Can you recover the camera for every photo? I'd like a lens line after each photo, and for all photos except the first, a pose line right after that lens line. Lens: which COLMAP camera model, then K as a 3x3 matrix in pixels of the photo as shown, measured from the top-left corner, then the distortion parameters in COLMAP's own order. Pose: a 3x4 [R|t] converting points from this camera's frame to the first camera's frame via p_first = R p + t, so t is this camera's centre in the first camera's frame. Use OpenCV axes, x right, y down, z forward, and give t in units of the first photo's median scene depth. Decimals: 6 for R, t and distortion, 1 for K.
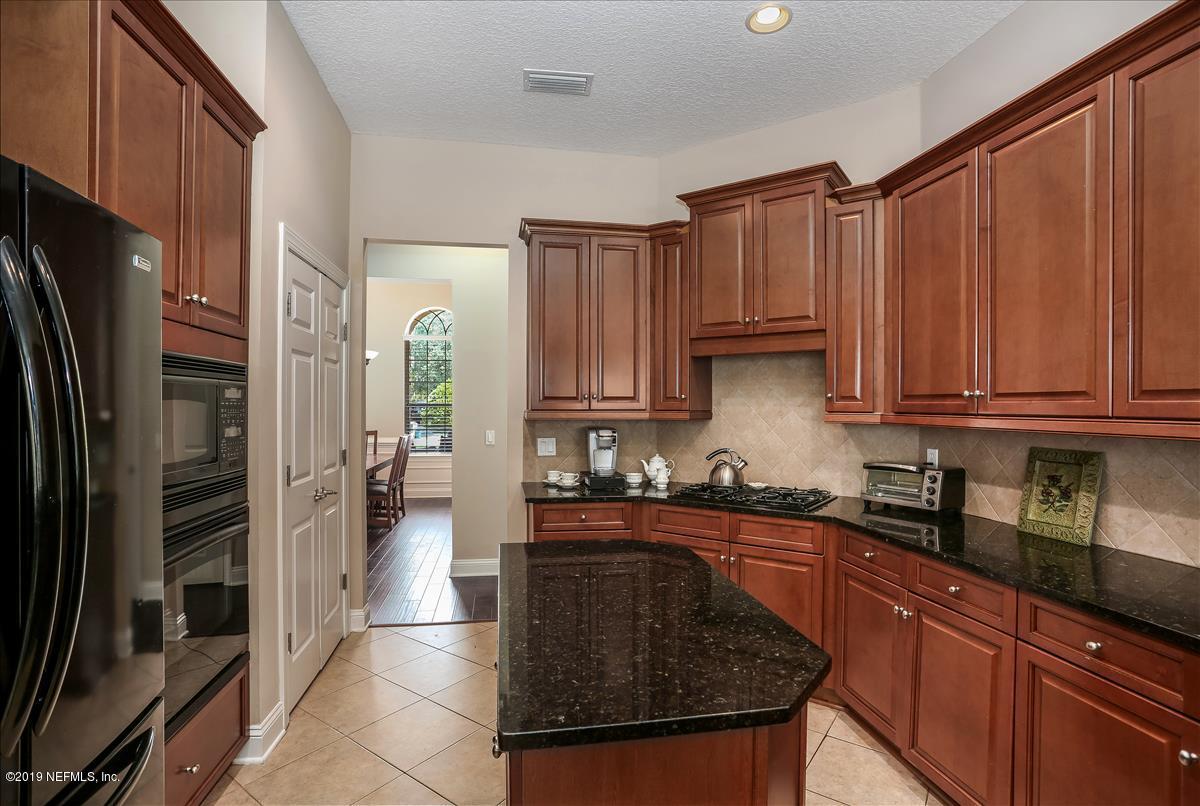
lens RADIAL K [[583.2, 0, 596.2], [0, 583.2, 404.0], [0, 0, 1]] dist [0.000457, 0.000834]
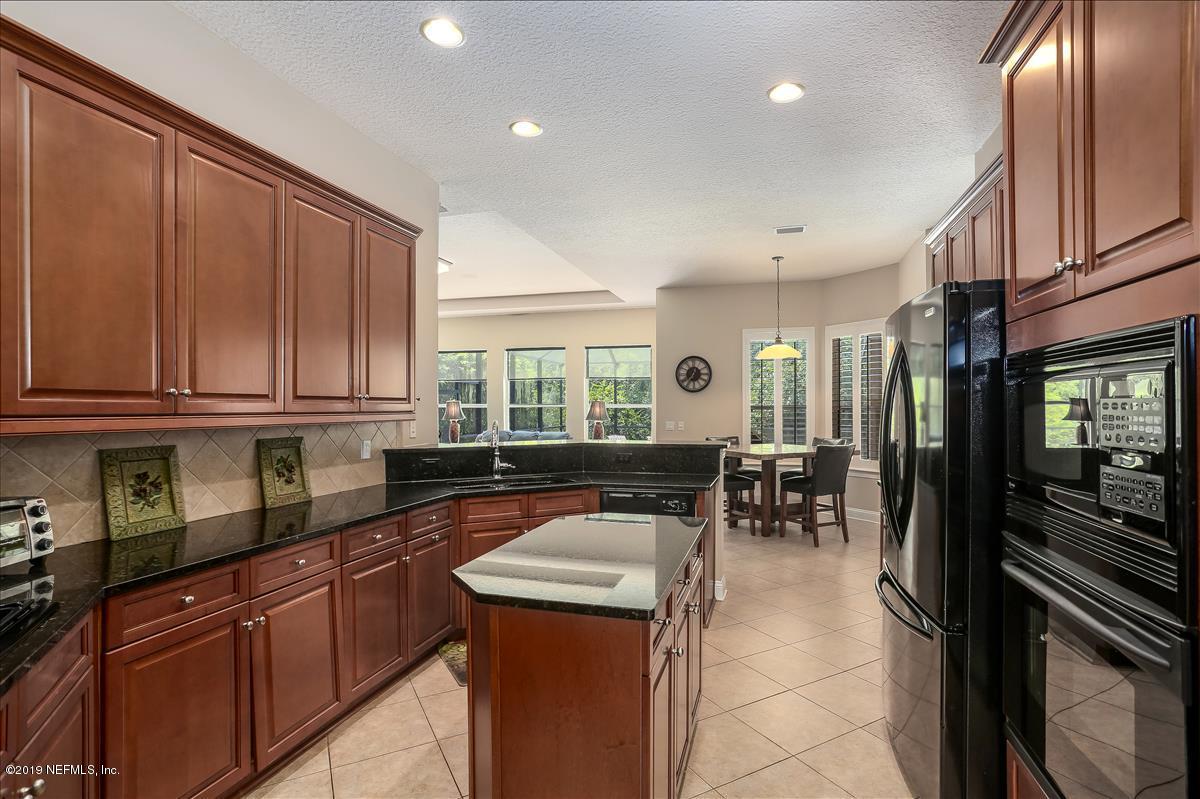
lens RADIAL K [[583.2, 0, 594.6], [0, 583.2, 407.0], [0, 0, 1]] dist [0.000457, 0.000834]
pose [[-0.892318, -0.003269, 0.451395, -0.394979], [-0.003074, 0.999995, 0.001165, 0.002943], [-0.451396, -0.000348, -0.892324, 1.605497]]
